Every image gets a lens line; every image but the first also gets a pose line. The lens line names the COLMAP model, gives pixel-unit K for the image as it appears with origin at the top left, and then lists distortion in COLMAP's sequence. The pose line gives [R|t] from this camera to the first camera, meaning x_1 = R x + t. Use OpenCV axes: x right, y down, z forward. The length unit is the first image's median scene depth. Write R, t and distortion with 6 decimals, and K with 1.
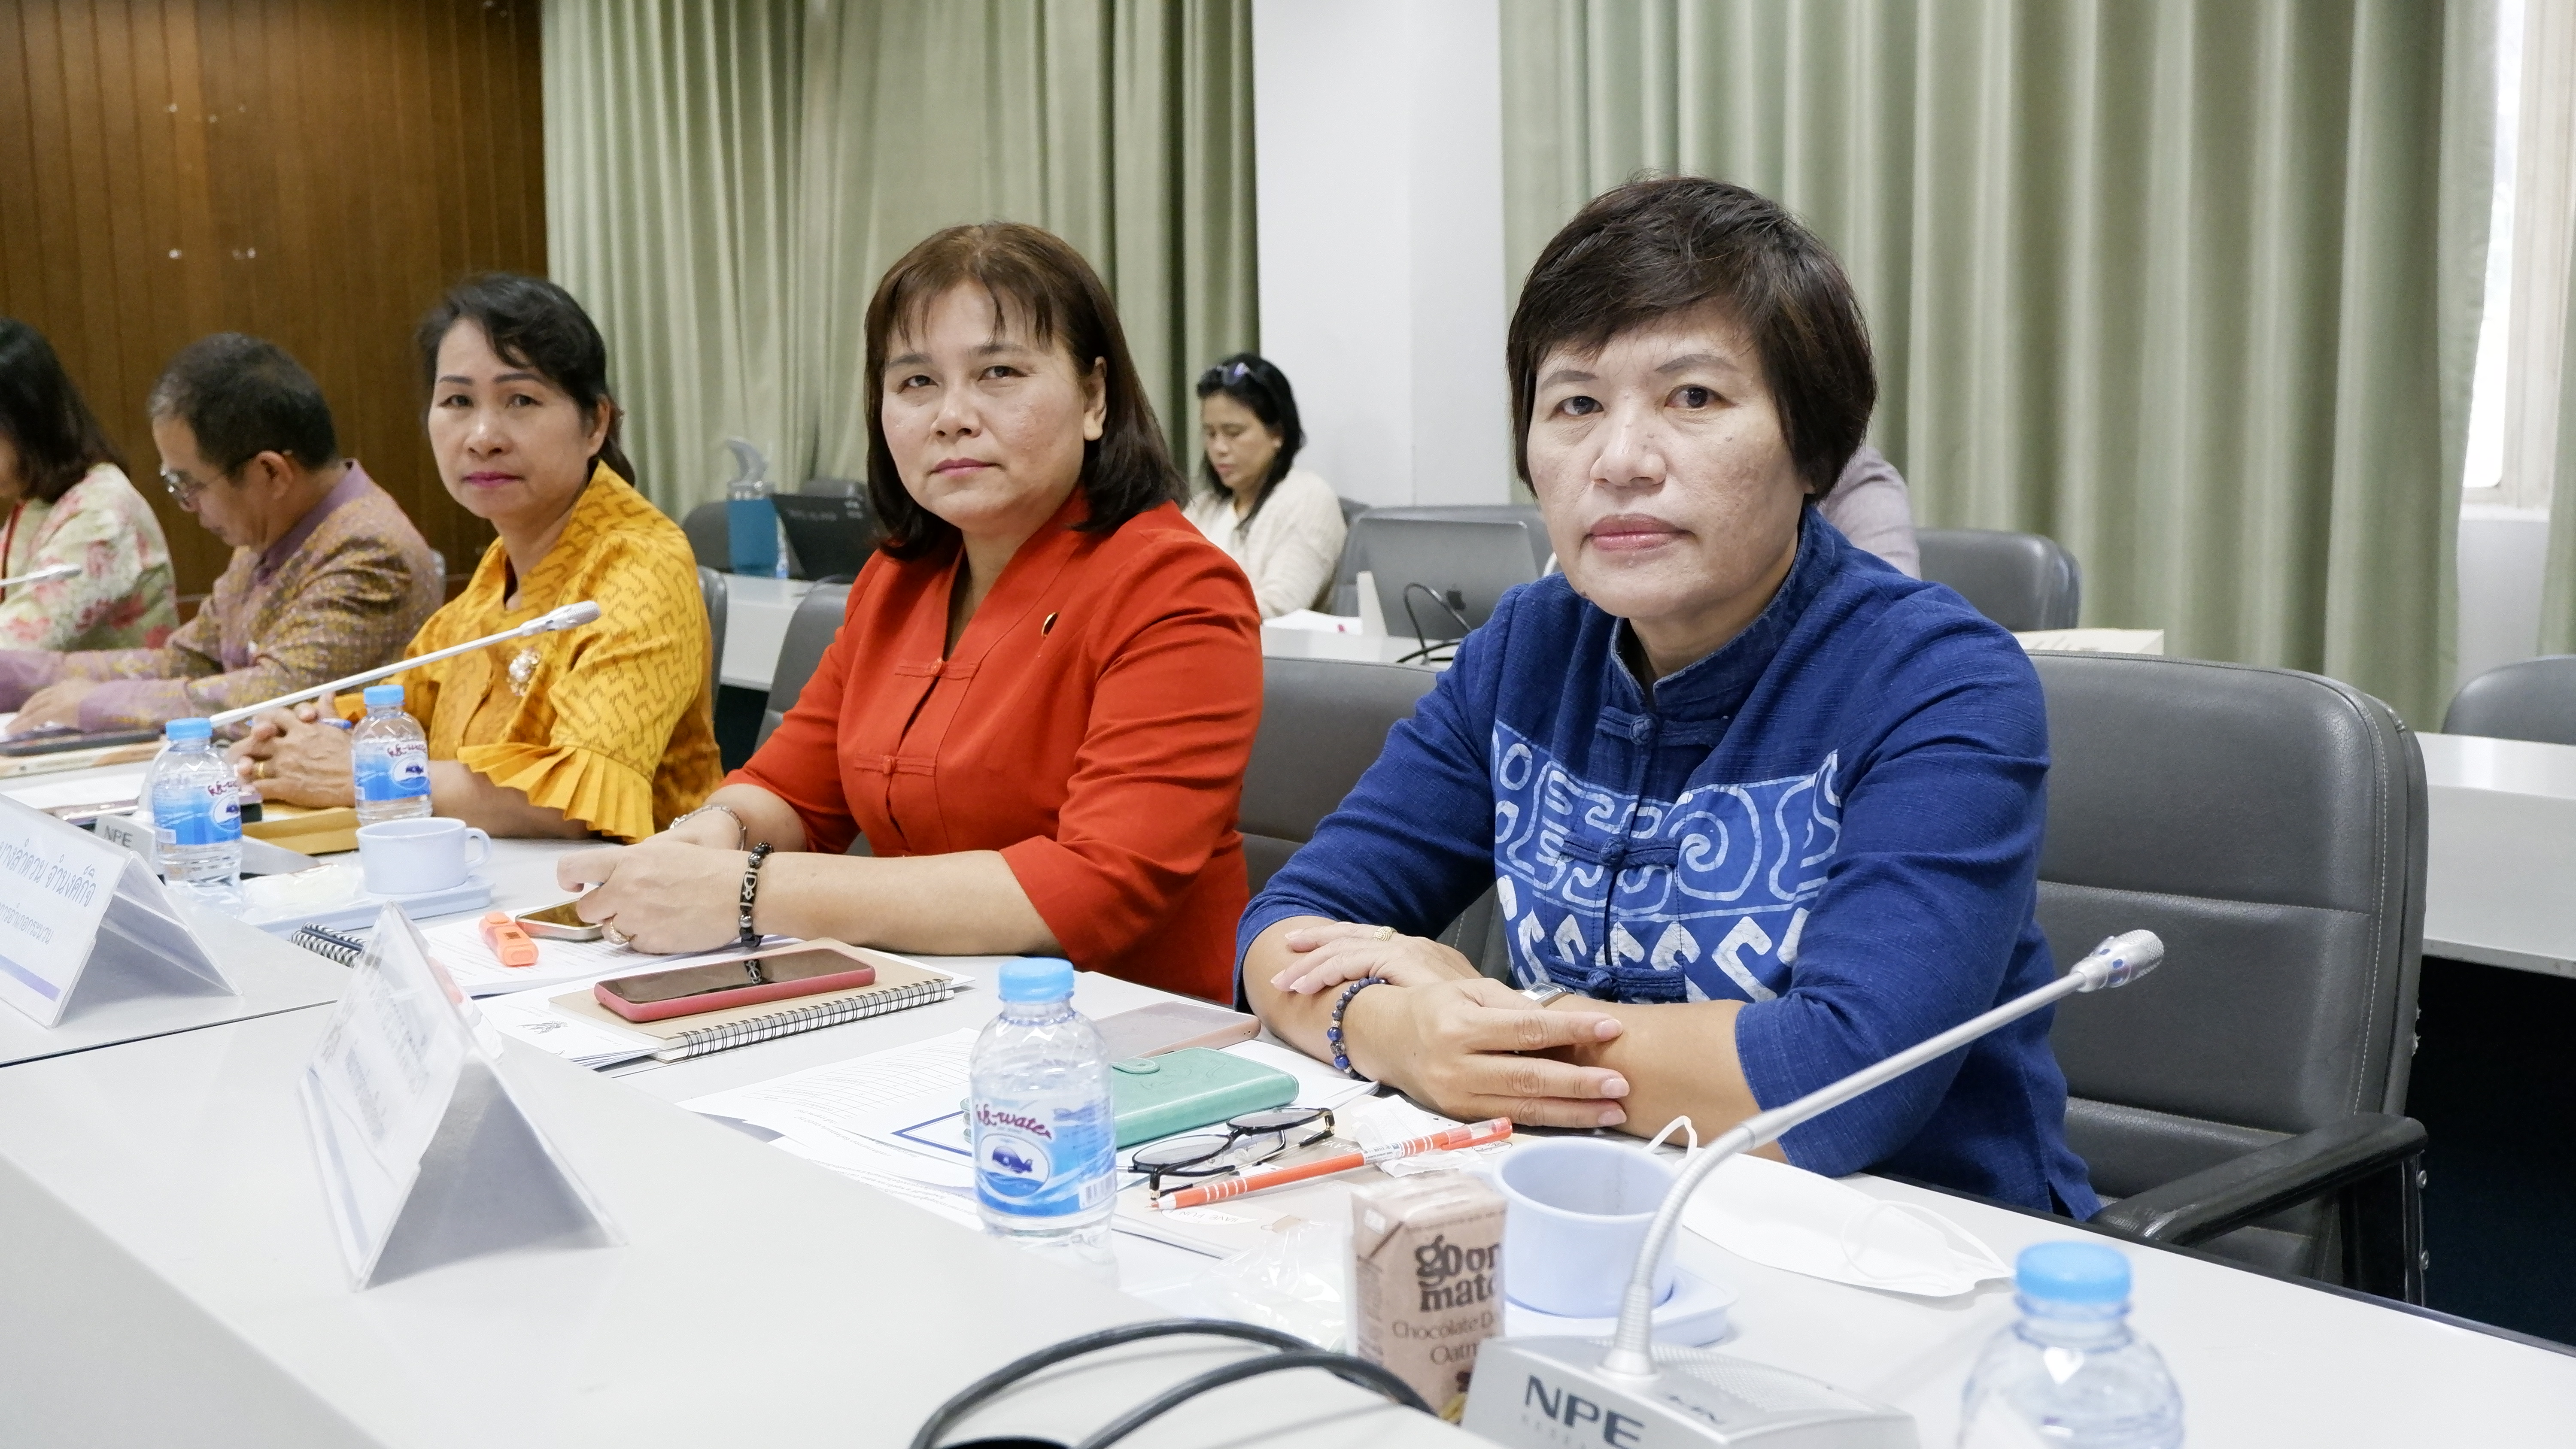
lens RADIAL K [[2584.3, 0, 1294.1], [0, 2584.3, 728.1], [0, 0, 1]] dist [-0.029947, 0.000000]
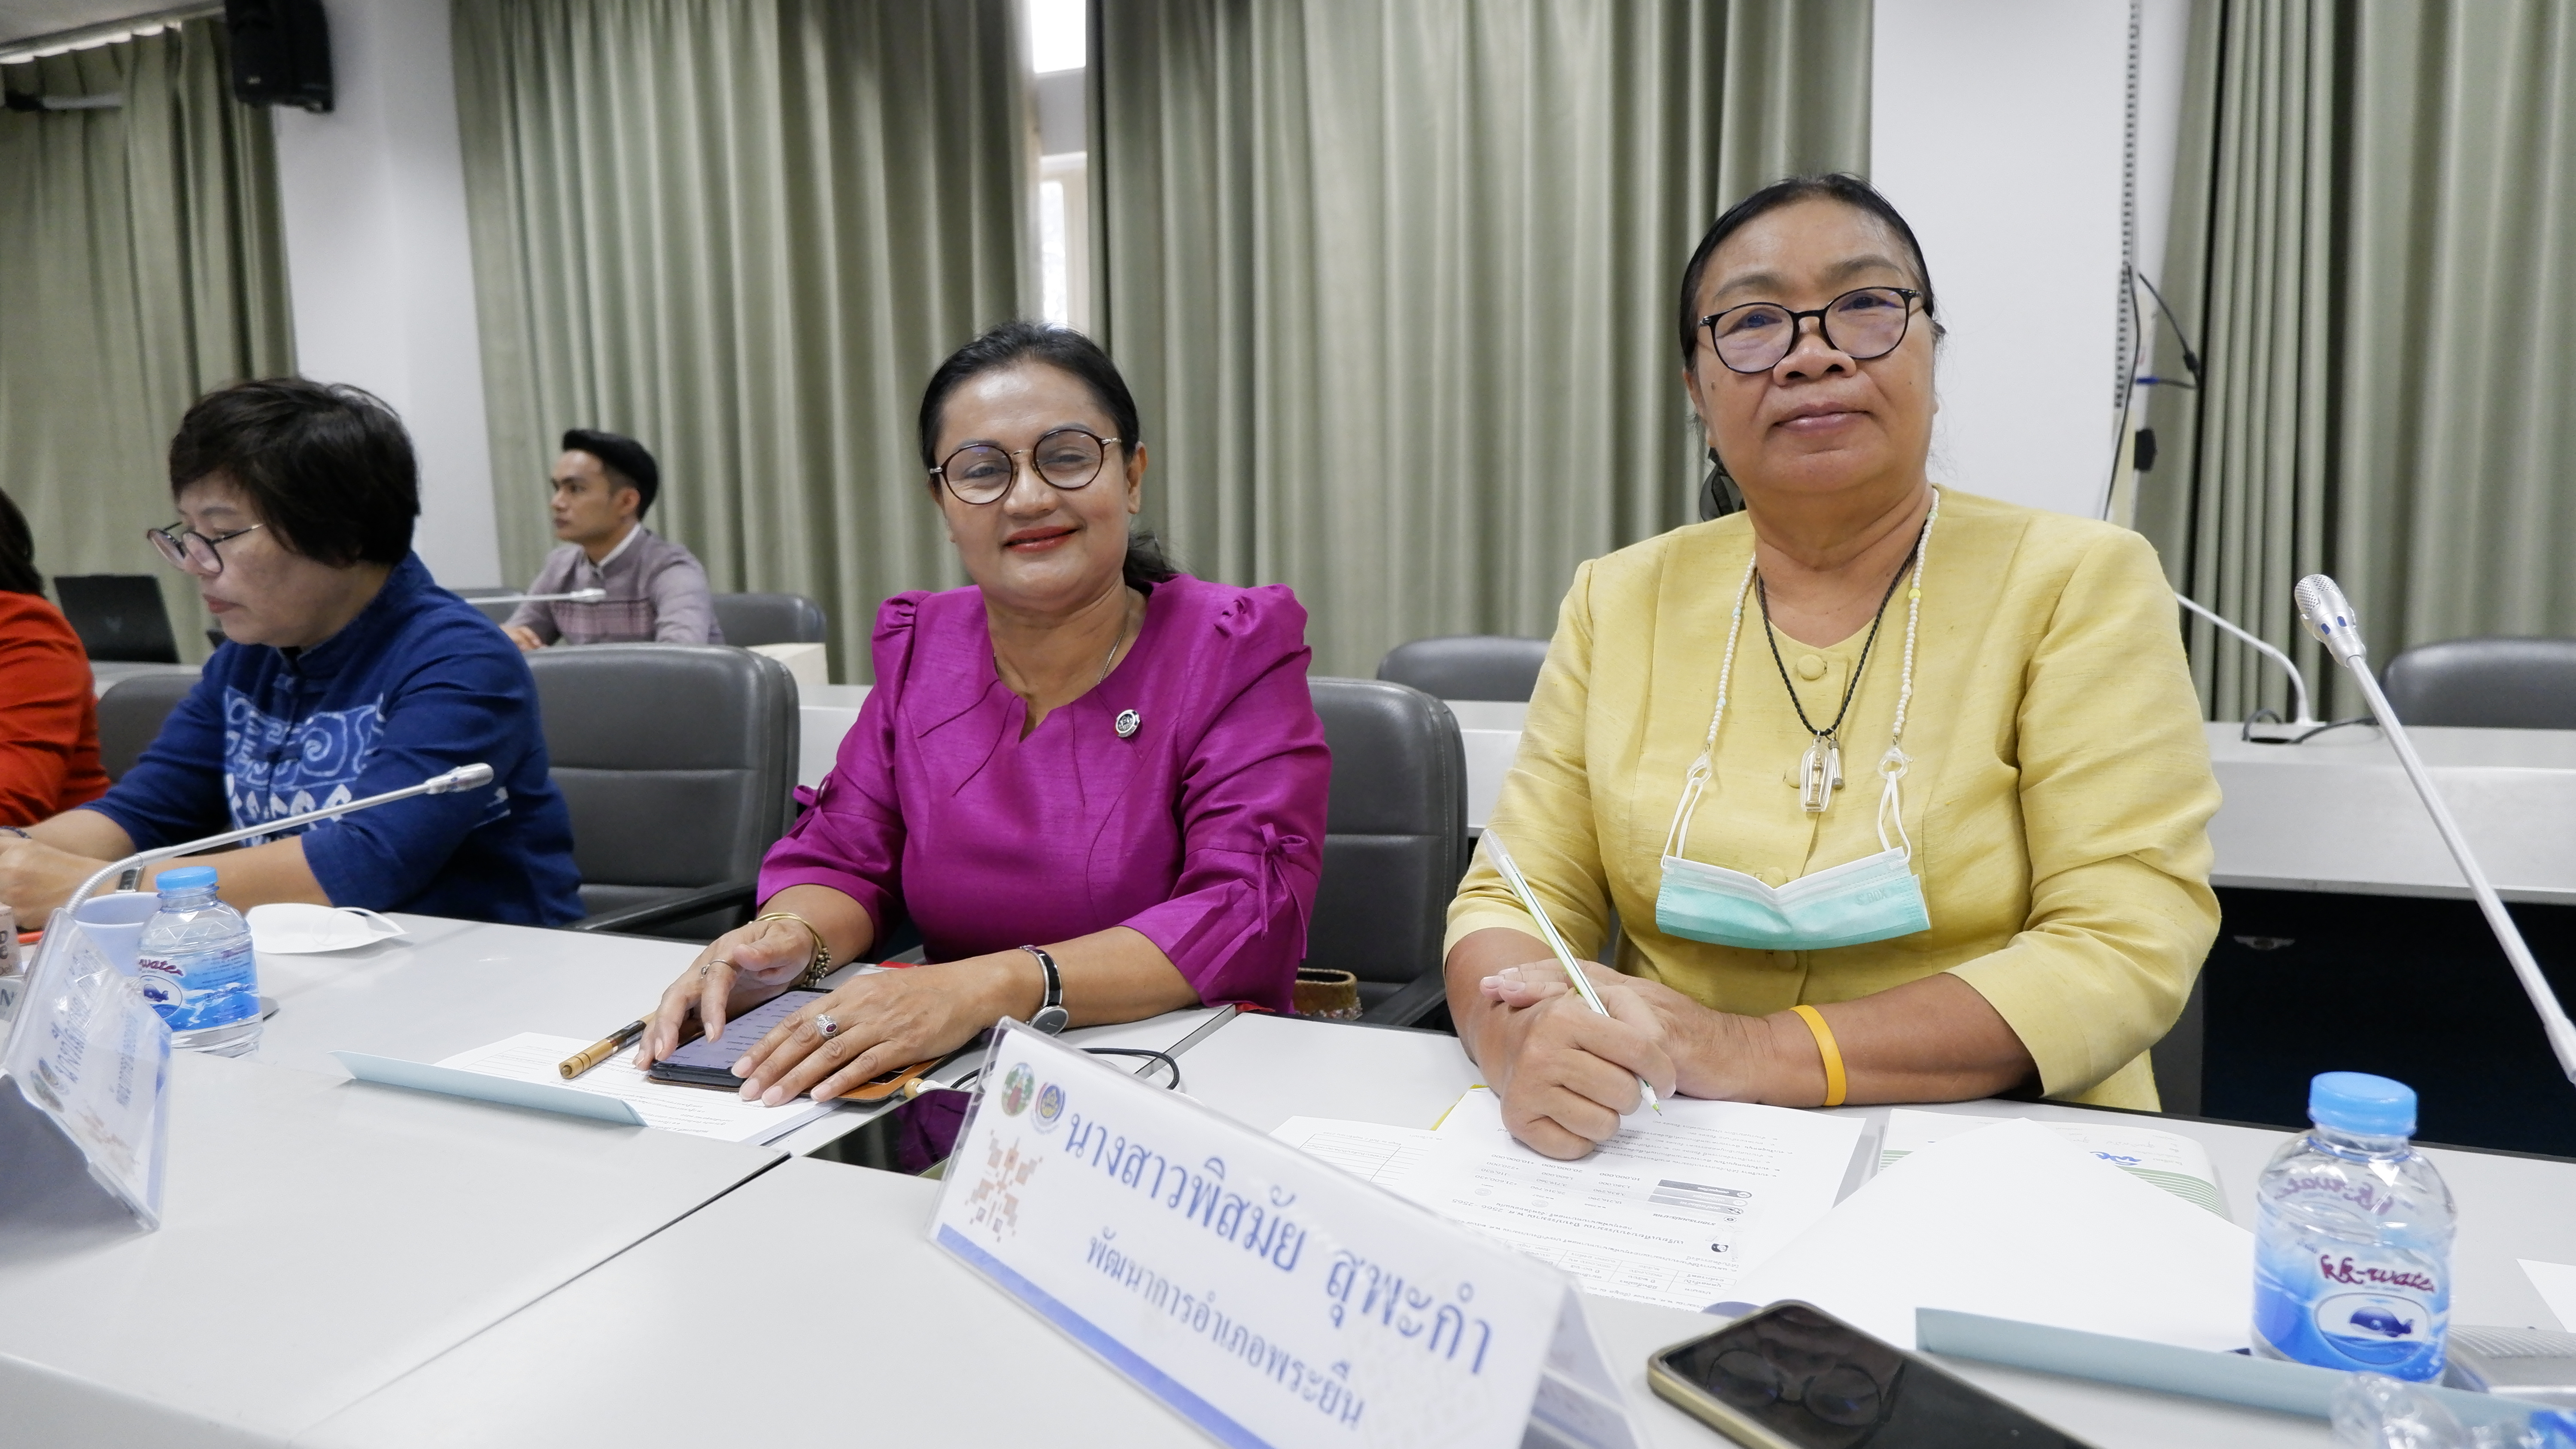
lens RADIAL K [[1692.0, 0, 1298.2], [0, 1692.0, 731.5], [0, 0, 1]] dist [-0.016062, -0.000407]
pose [[0.922273, -0.043801, 0.384049, 0.333391], [0.041932, 0.999033, 0.013244, 0.047180], [-0.384257, 0.003889, 0.923218, -0.349748]]
